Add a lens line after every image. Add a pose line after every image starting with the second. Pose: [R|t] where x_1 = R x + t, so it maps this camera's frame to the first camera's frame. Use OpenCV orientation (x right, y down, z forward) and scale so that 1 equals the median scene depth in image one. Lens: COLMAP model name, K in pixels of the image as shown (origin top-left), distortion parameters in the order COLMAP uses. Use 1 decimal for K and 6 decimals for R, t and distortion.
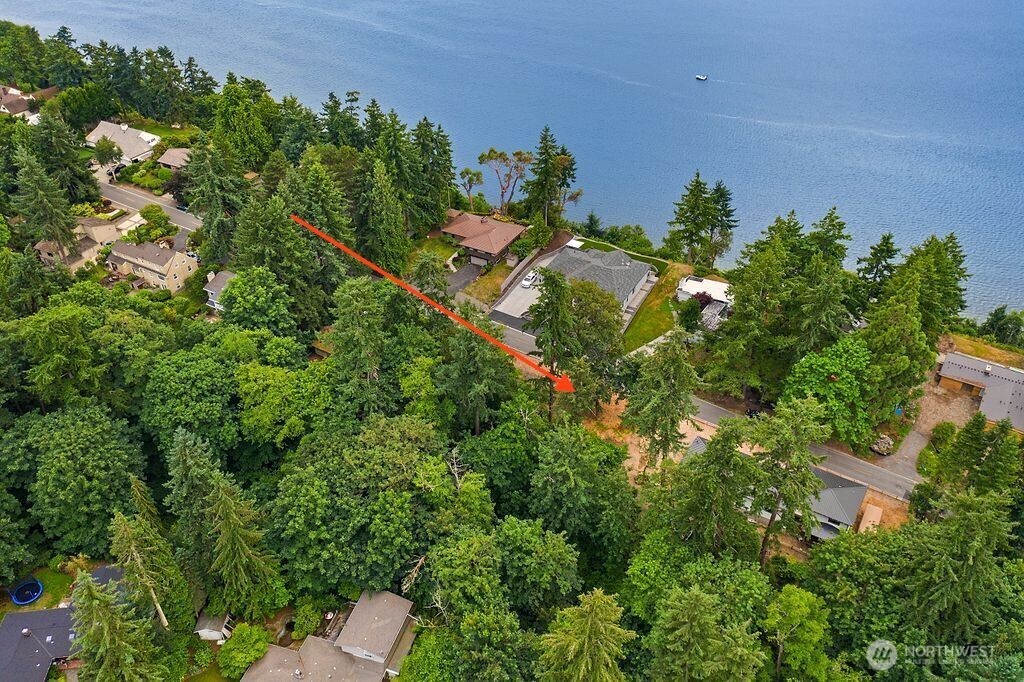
lens RADIAL K [[806.2, 0, 512.0], [0, 806.2, 341.0], [0, 0, 1]] dist [-0.001907, 0.008064]
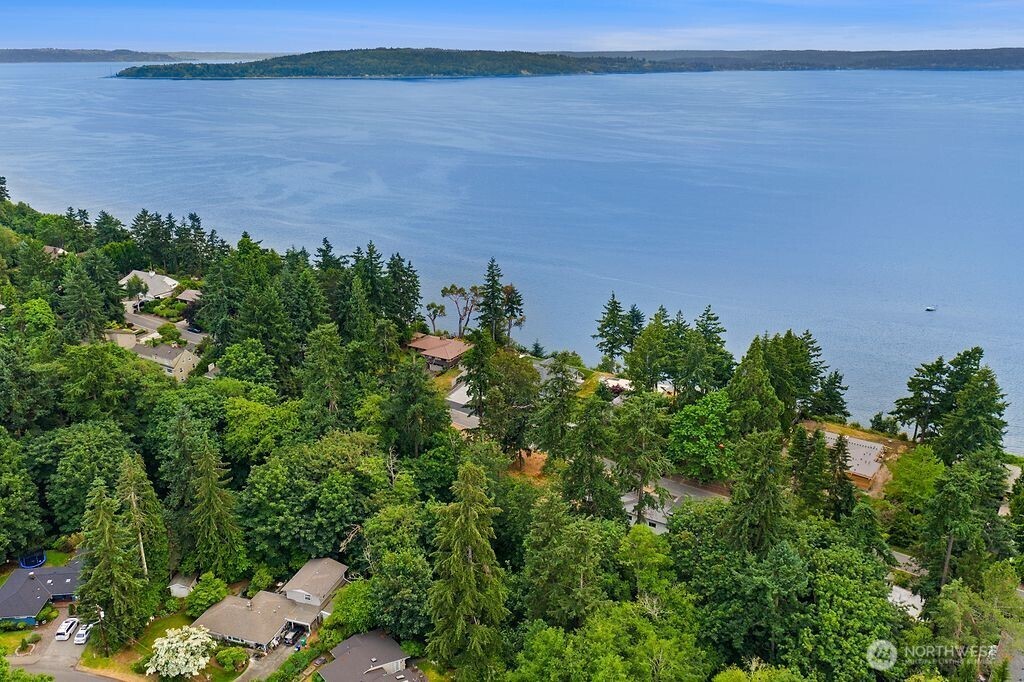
lens RADIAL K [[824.7, 0, 512.0], [0, 824.7, 341.0], [0, 0, 1]] dist [-0.003027, 0.002846]
pose [[0.999786, 0.020585, -0.002214, 0.082364], [-0.020347, 0.957165, -0.288827, 0.240244], [-0.003826, 0.288810, 0.957379, -0.203622]]
